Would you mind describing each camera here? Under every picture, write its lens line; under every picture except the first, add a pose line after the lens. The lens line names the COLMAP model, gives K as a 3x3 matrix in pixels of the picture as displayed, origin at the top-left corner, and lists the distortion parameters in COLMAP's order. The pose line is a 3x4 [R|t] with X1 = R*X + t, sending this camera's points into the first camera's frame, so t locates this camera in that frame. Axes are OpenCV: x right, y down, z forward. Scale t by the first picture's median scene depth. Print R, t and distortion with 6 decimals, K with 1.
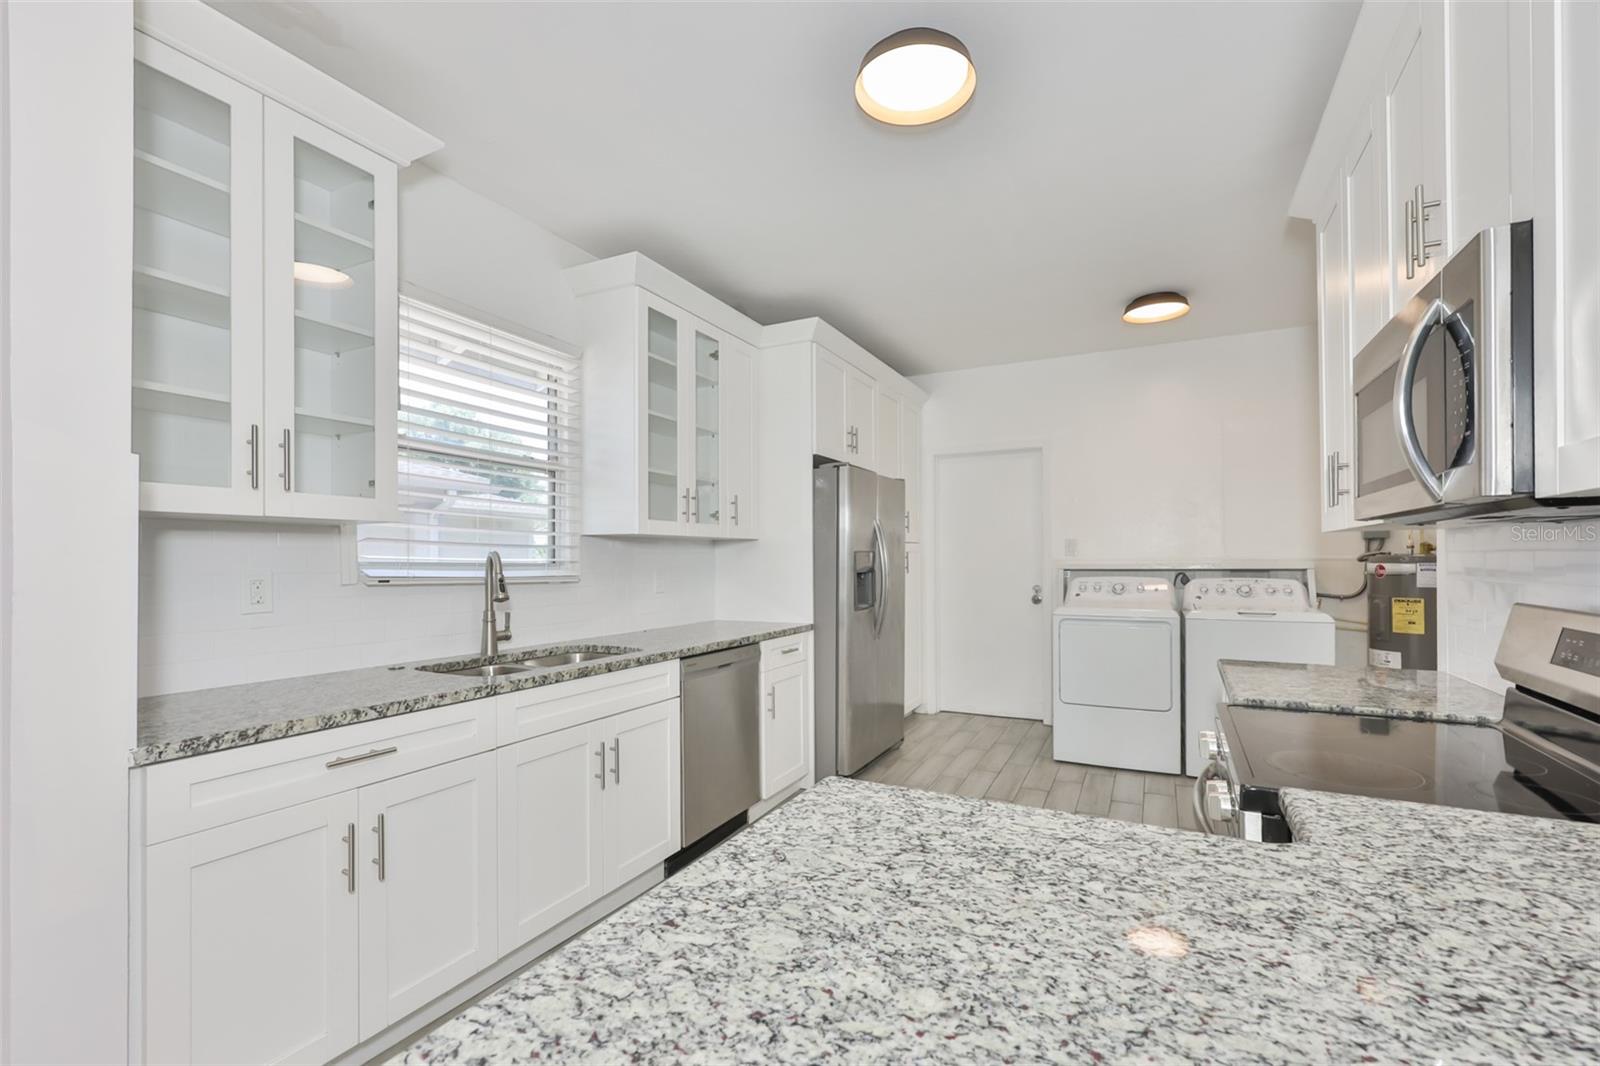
lens RADIAL K [[710.9, 0, 806.9], [0, 710.9, 559.8], [0, 0, 1]] dist [0.000132, -0.000031]
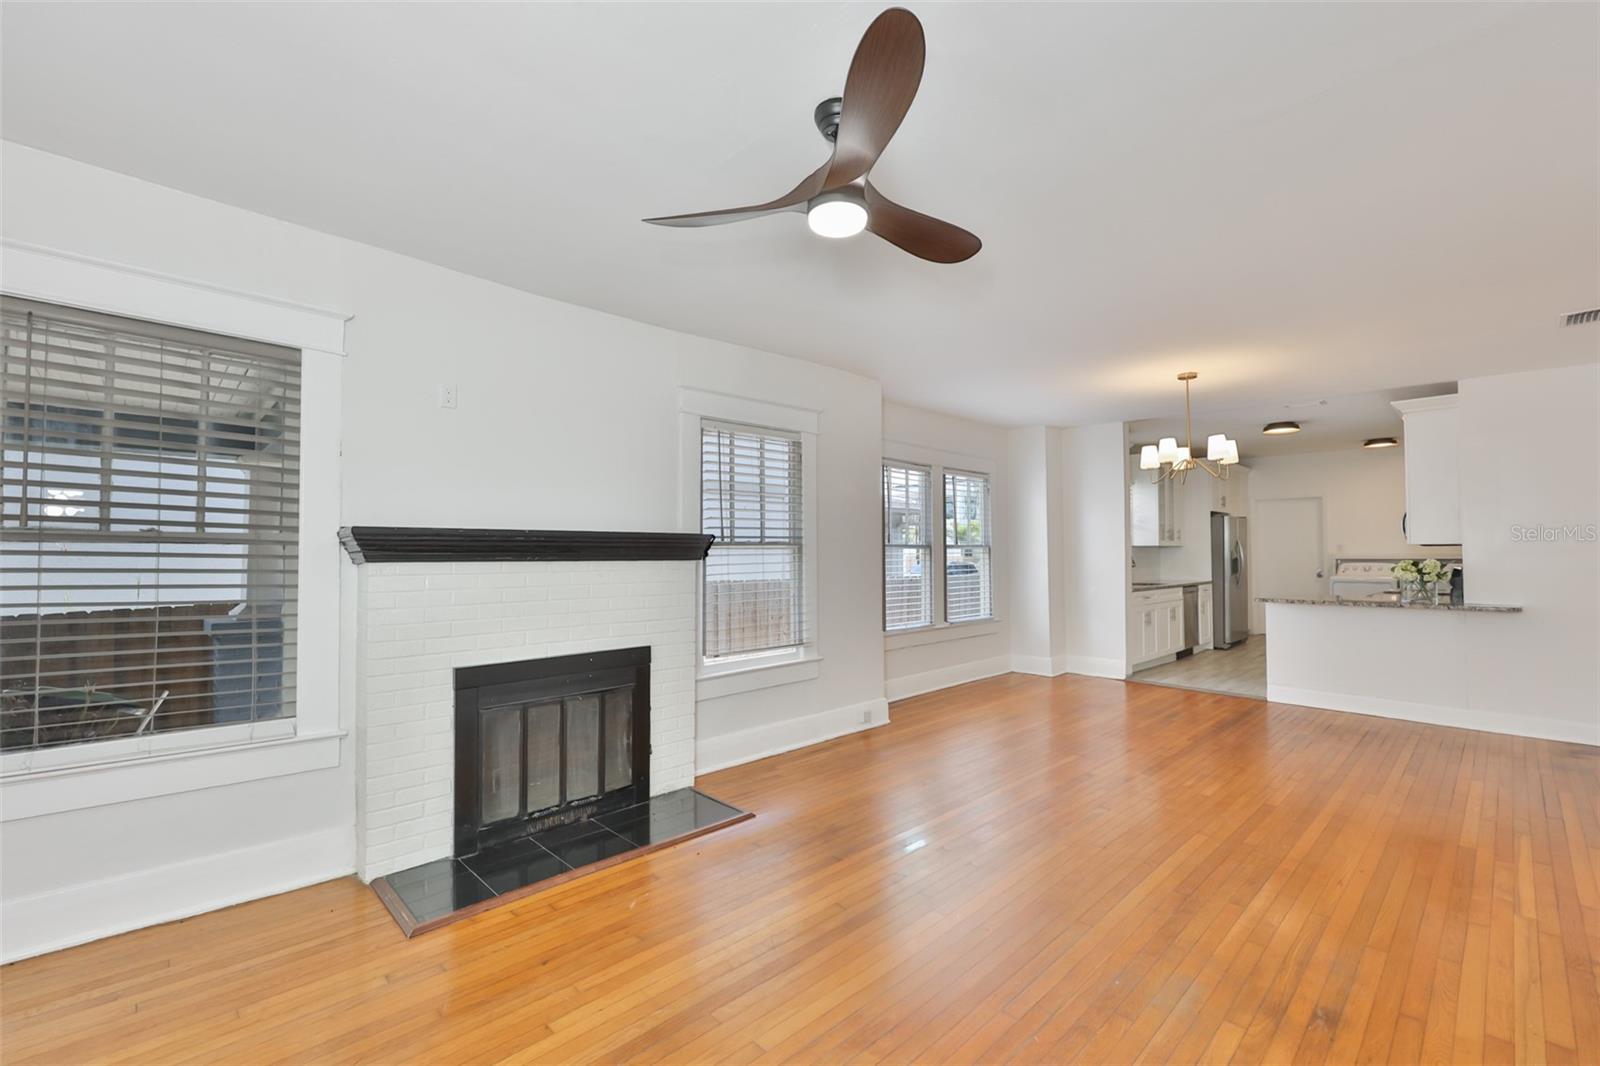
lens RADIAL K [[698.4, 0, 803.5], [0, 698.4, 534.2], [0, 0, 1]] dist [-0.001393, 0.000053]
pose [[0.948957, -0.008286, -0.315296, -0.569345], [-0.000657, 0.999601, -0.028247, -0.001103], [0.315404, 0.027012, 0.948573, -1.729499]]
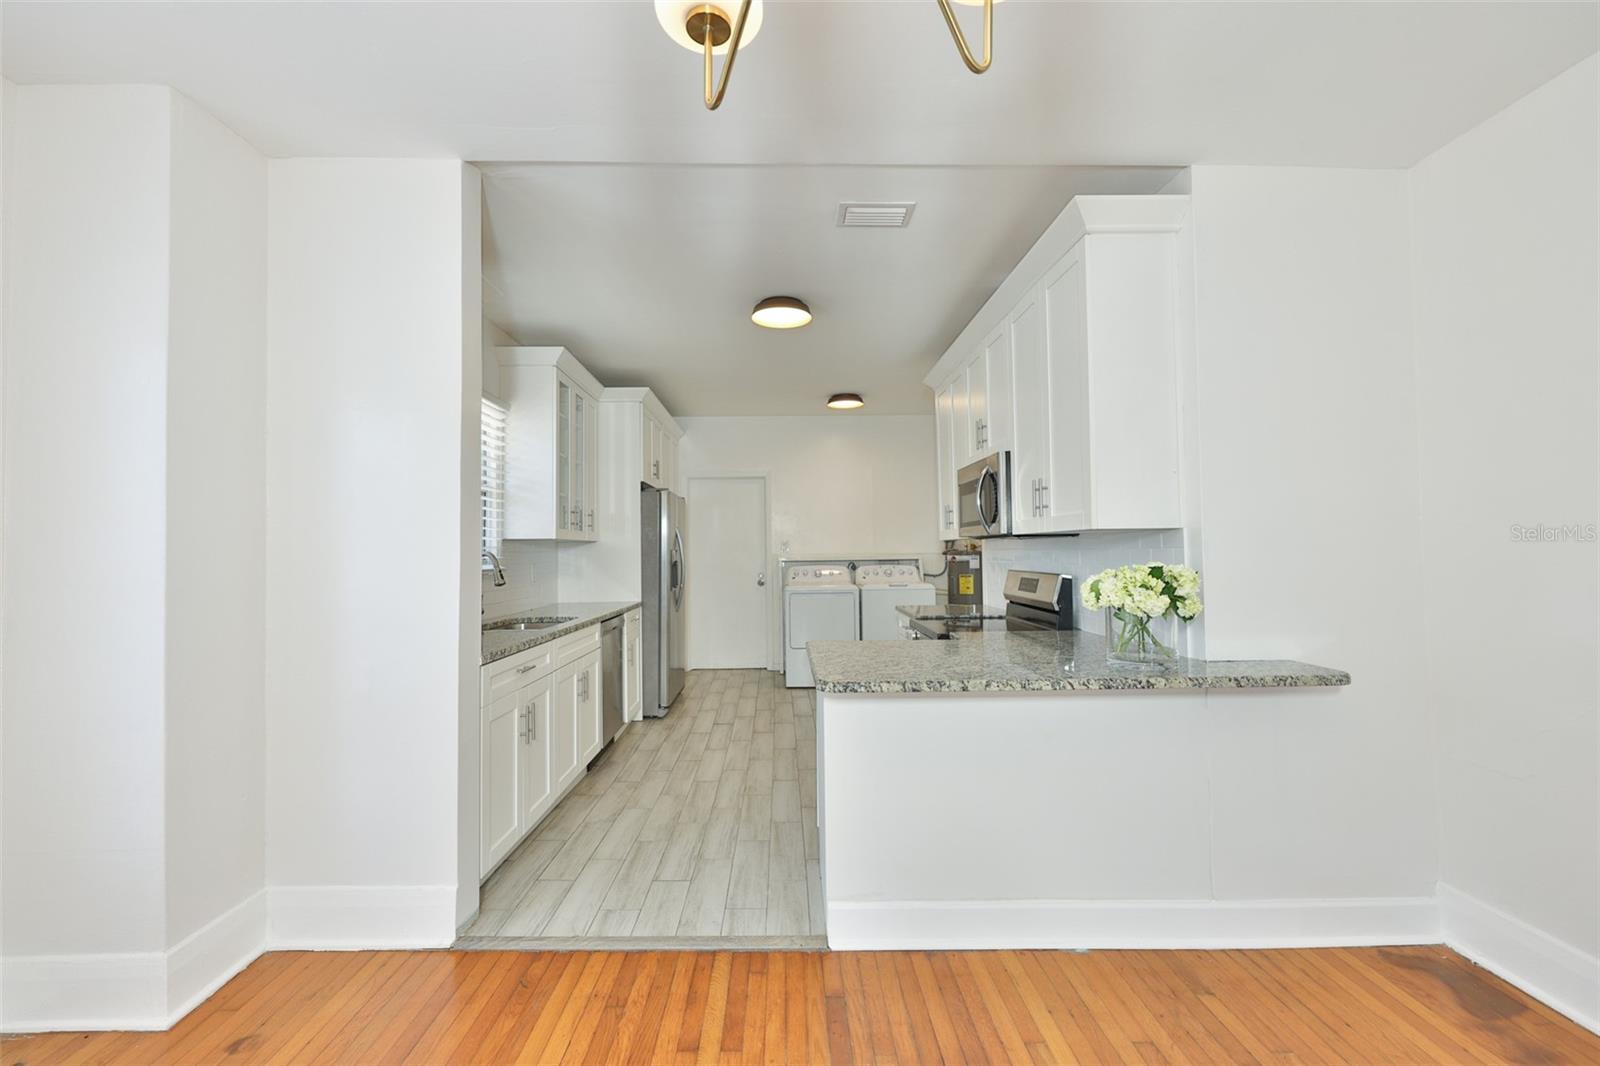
lens RADIAL K [[698.4, 0, 803.5], [0, 698.4, 534.2], [0, 0, 1]] dist [-0.001393, 0.000053]
pose [[0.880288, 0.006542, 0.474395, -0.369781], [0.008237, 0.999544, -0.029068, -0.000382], [-0.474368, 0.029495, 0.879832, -0.377265]]
